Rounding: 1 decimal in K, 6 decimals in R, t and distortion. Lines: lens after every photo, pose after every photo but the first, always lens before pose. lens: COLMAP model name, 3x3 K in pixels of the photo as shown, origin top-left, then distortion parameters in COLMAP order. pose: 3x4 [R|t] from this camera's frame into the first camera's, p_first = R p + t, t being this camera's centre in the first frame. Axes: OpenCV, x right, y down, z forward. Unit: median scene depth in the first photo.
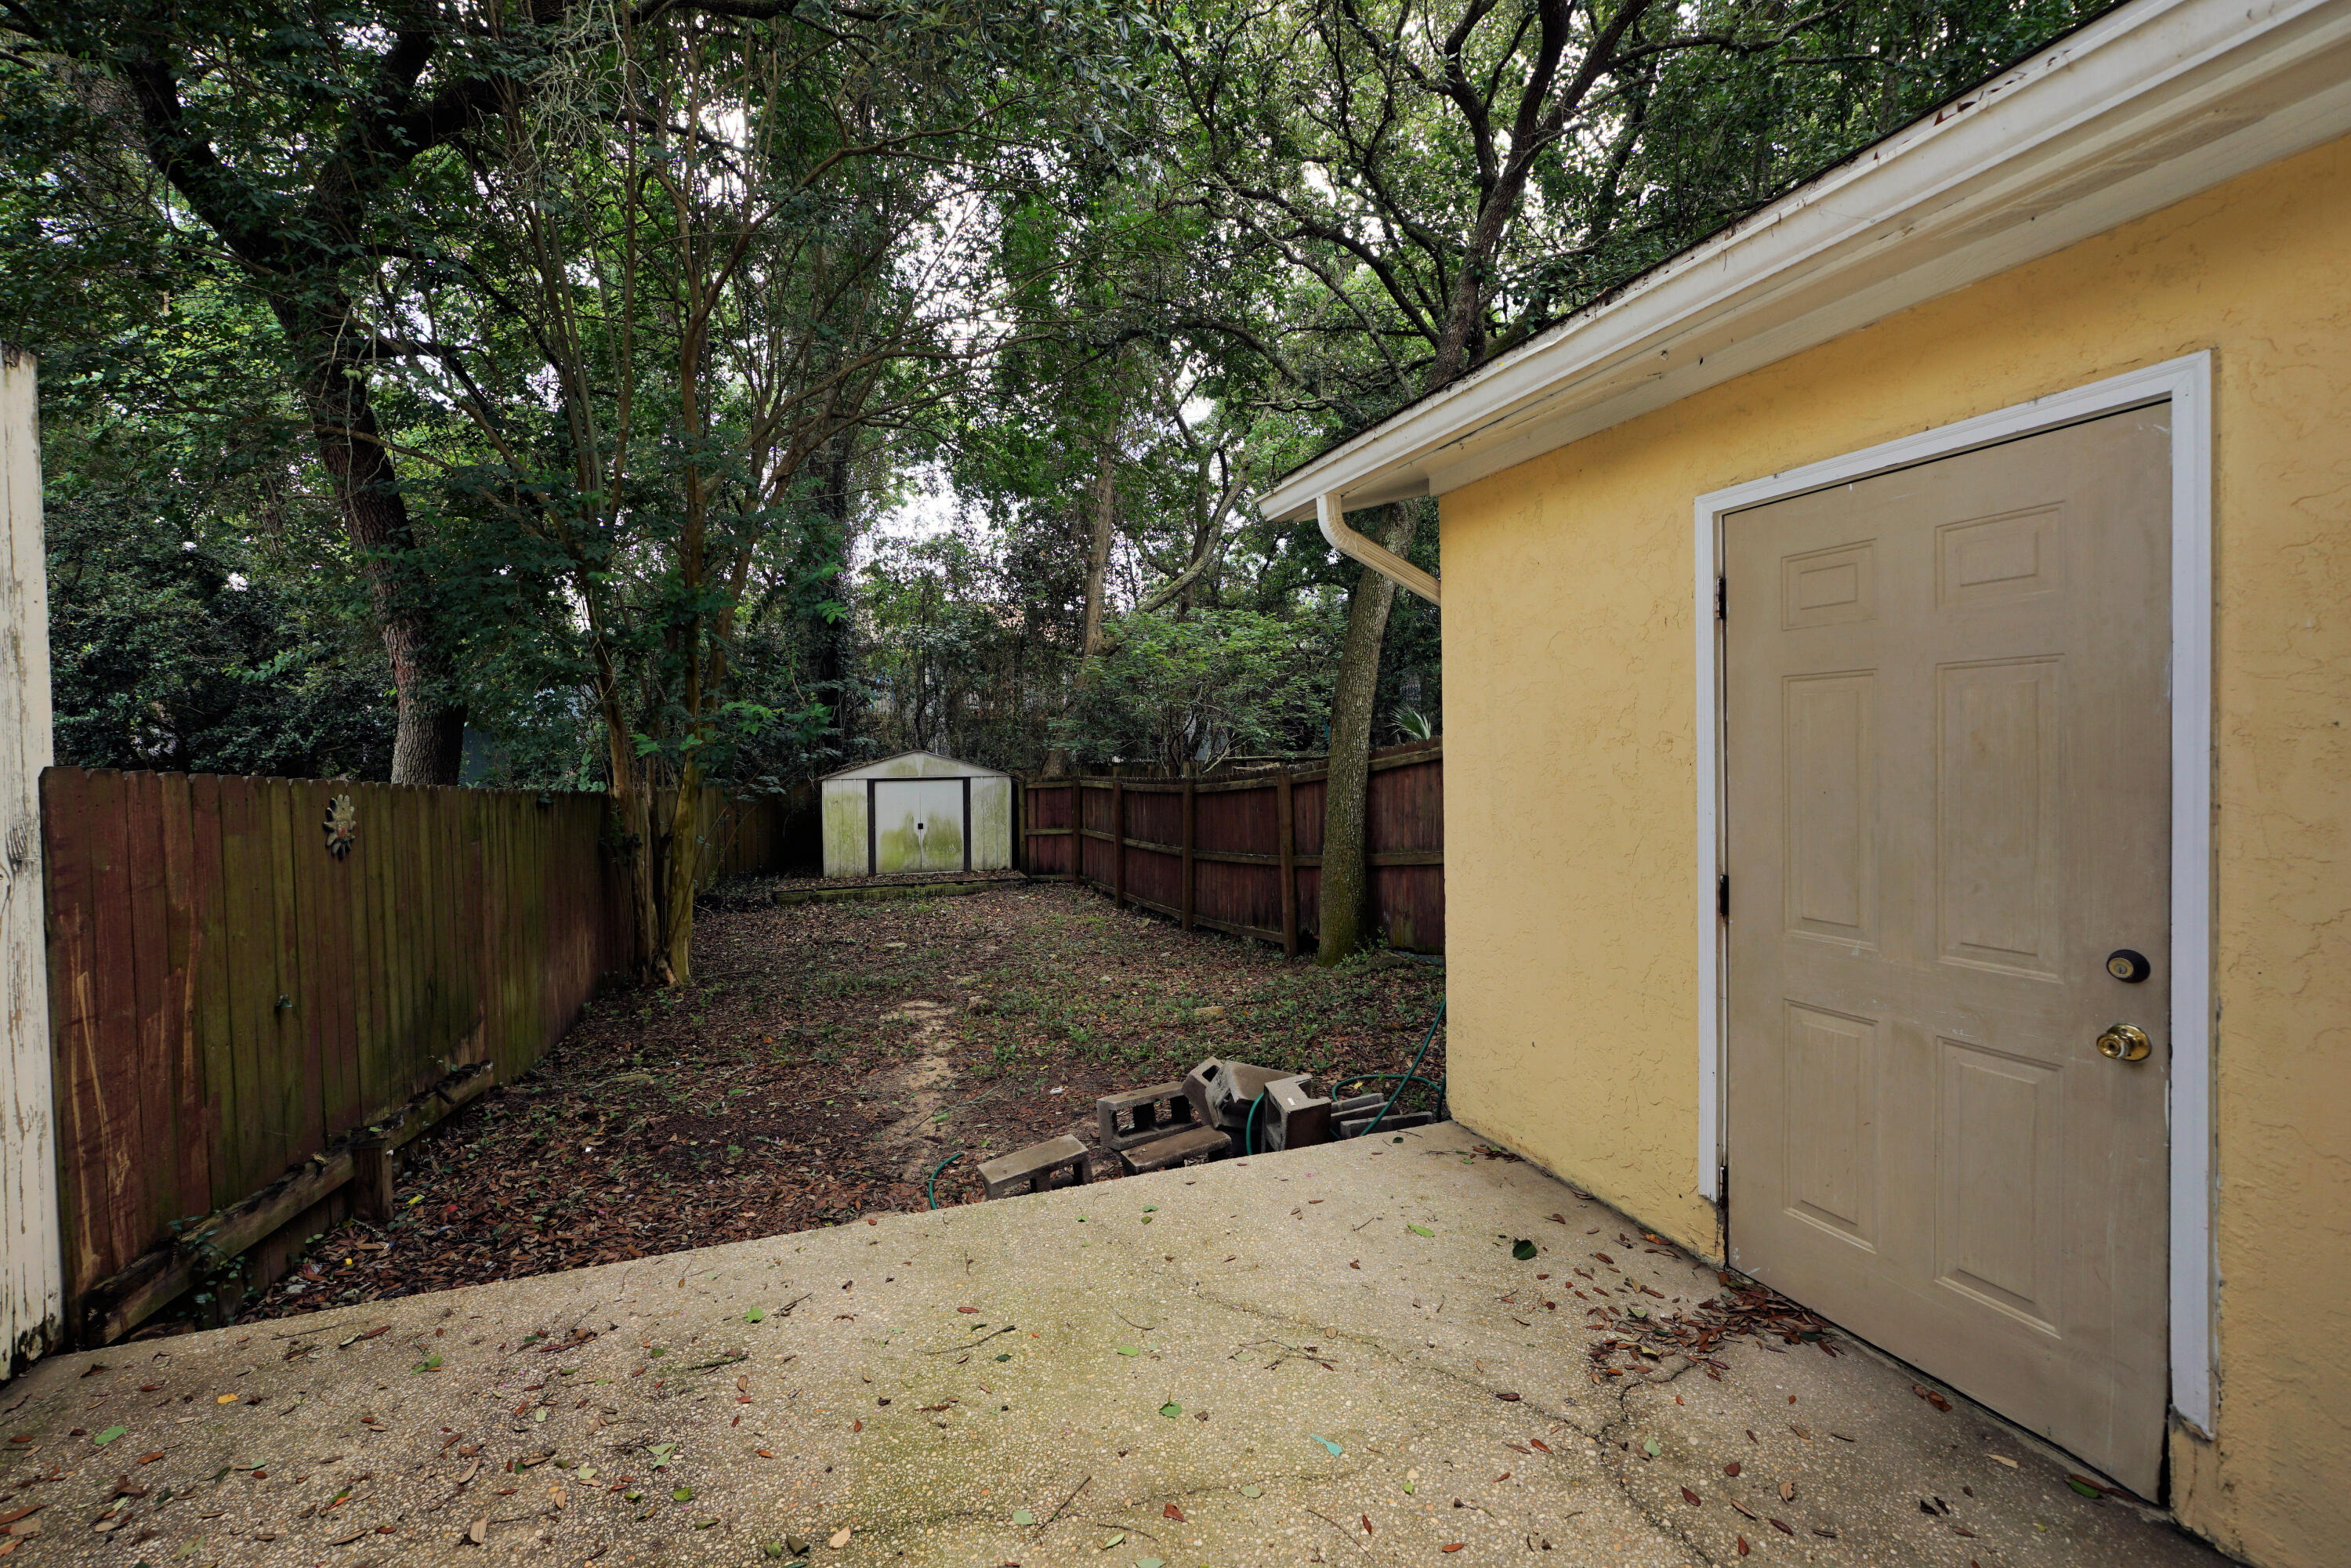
lens RADIAL K [[1013.6, 0, 1152.5], [0, 1013.6, 776.4], [0, 0, 1]] dist [-0.011345, 0.000186]
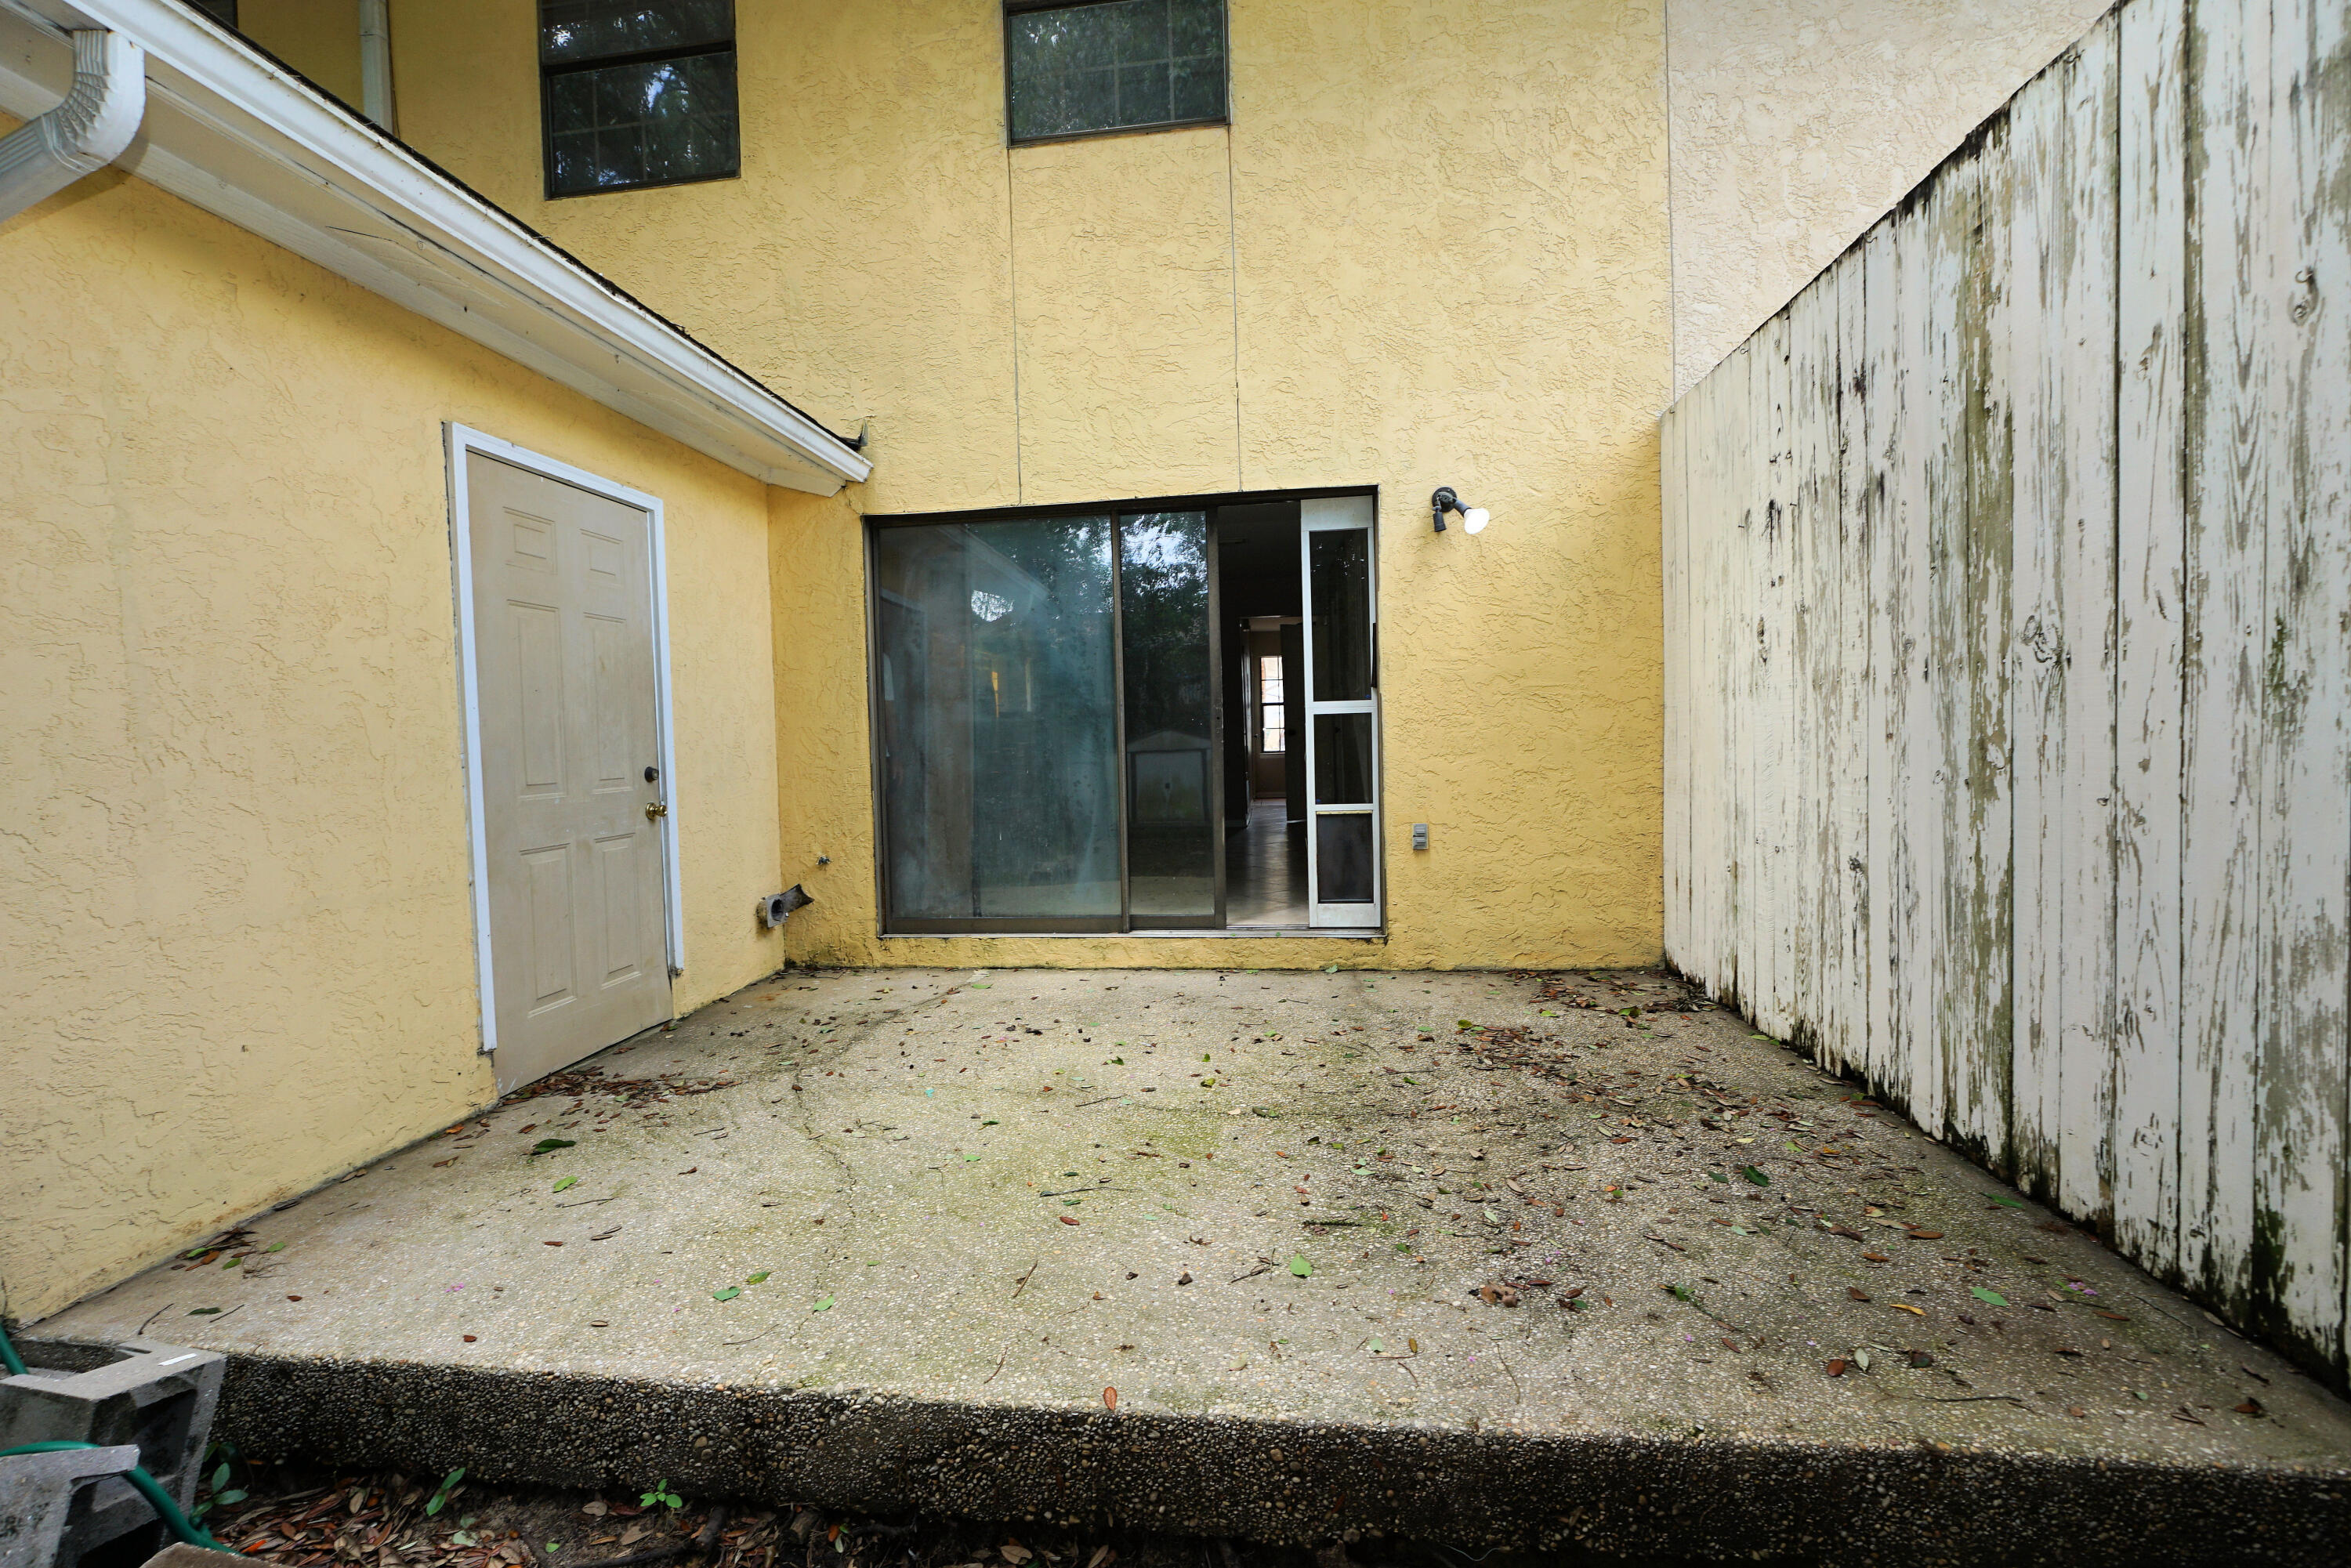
lens RADIAL K [[1013.6, 0, 1152.5], [0, 1013.6, 776.4], [0, 0, 1]] dist [-0.011345, 0.000186]
pose [[-0.892146, 0.023431, 0.451139, -0.327343], [0.054660, 0.996916, 0.056315, 0.047037], [-0.448429, 0.074900, -0.890675, 0.860606]]
